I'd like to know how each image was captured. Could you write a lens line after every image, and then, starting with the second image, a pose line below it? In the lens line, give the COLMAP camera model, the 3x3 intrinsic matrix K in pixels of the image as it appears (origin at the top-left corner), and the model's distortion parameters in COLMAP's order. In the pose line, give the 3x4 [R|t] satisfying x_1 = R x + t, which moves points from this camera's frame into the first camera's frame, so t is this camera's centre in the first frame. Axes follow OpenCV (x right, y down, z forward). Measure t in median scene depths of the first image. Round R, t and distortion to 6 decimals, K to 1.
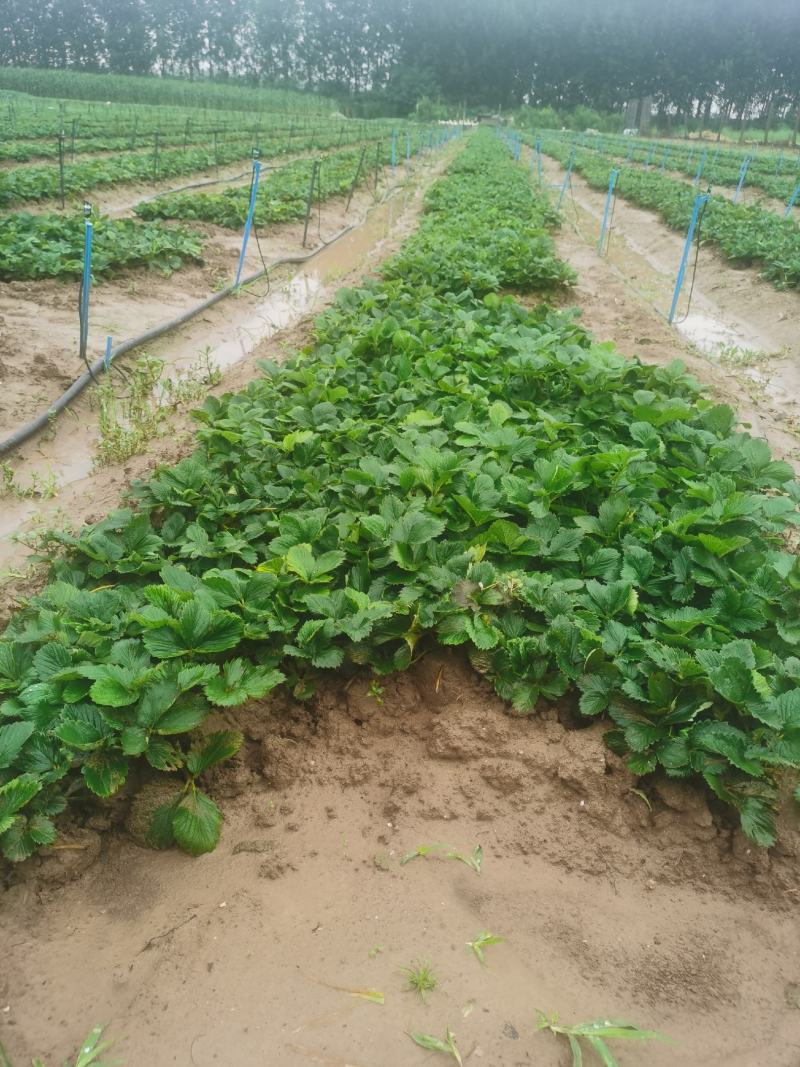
lens RADIAL K [[824.0, 0, 400.0], [0, 824.0, 533.5], [0, 0, 1]] dist [0.045168, -0.032075]
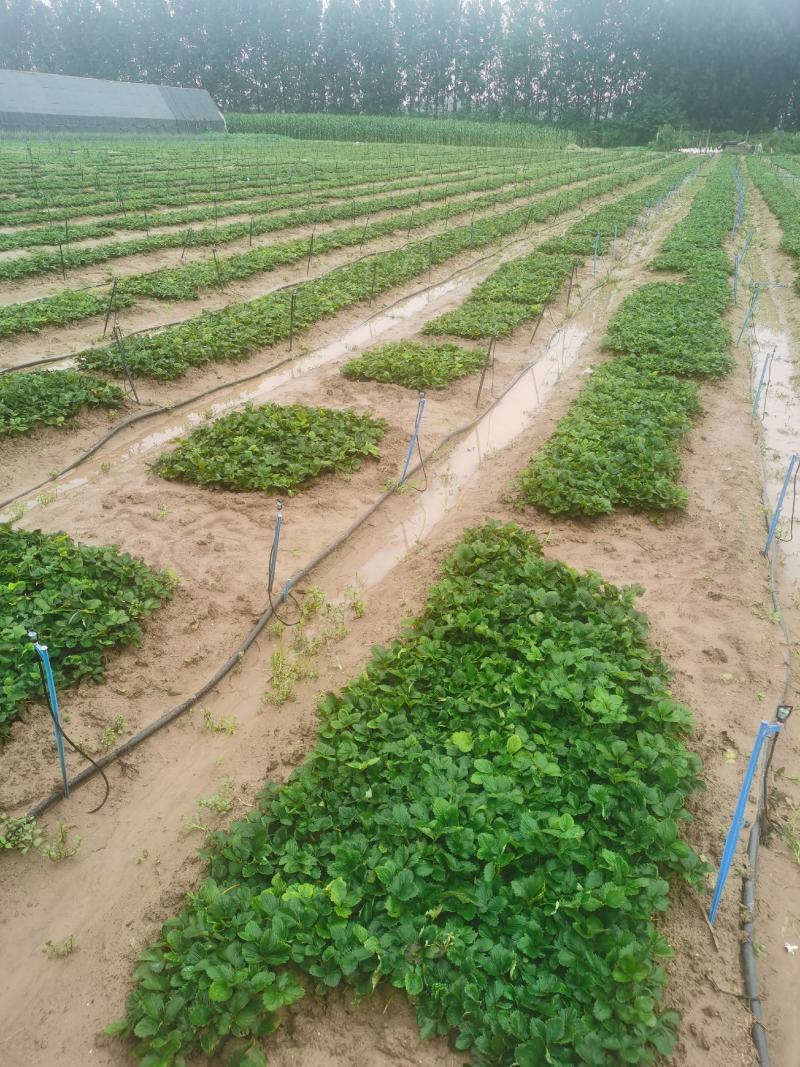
lens RADIAL K [[824.0, 0, 400.0], [0, 824.0, 533.5], [0, 0, 1]] dist [0.045168, -0.032075]
pose [[0.966642, 0.083860, -0.242014, 0.052645], [-0.089158, 0.995957, -0.011002, -0.102947], [0.240112, 0.032213, 0.970210, -0.100086]]
